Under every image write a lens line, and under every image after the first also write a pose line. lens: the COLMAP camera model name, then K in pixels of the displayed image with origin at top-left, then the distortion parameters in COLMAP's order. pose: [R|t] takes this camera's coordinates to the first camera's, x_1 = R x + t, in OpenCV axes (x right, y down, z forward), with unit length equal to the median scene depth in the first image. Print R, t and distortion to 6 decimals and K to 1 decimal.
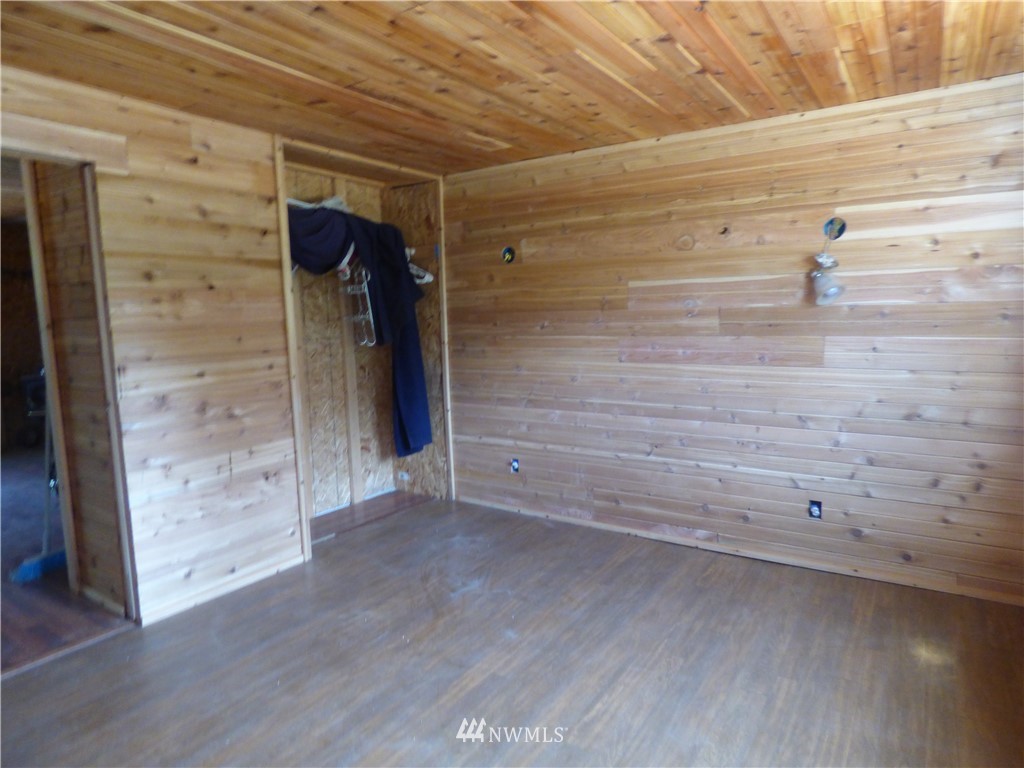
lens RADIAL K [[622.8, 0, 516.5], [0, 622.8, 381.9], [0, 0, 1]] dist [-0.017783, 0.000482]
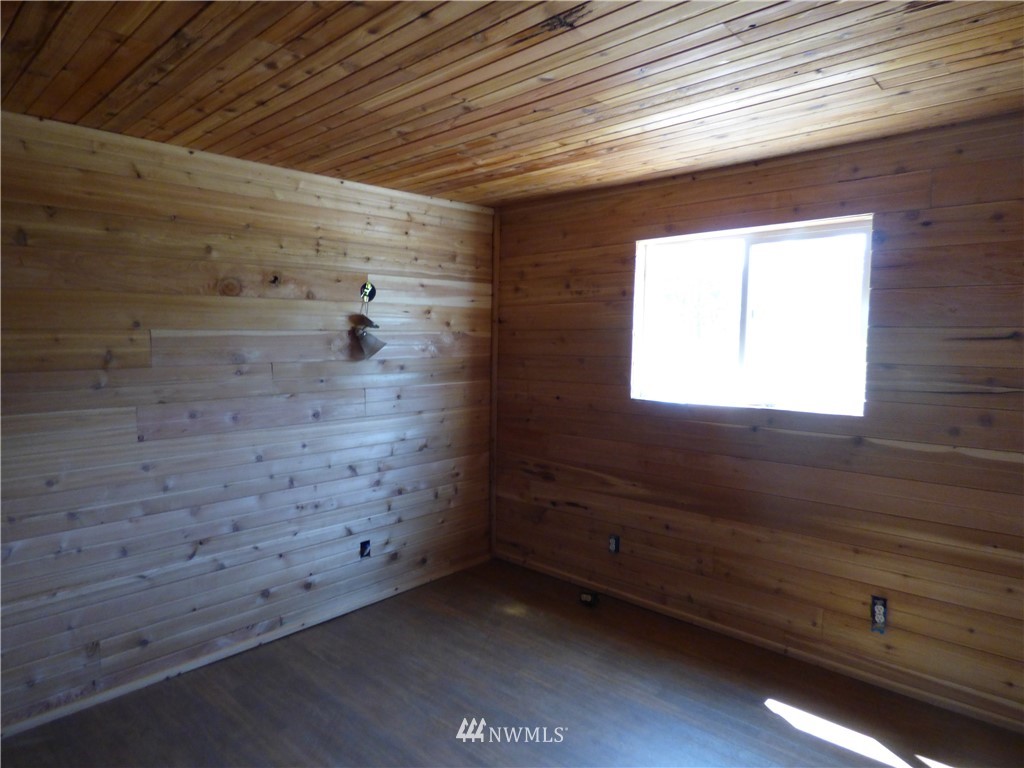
lens RADIAL K [[624.4, 0, 512.0], [0, 624.4, 384.0], [0, 0, 1]] dist [-0.000925, 0.000631]
pose [[0.172737, -0.049032, 0.983747, -0.499176], [0.114005, 0.993043, 0.029477, -0.077485], [-0.978348, 0.107061, 0.177125, 0.503444]]
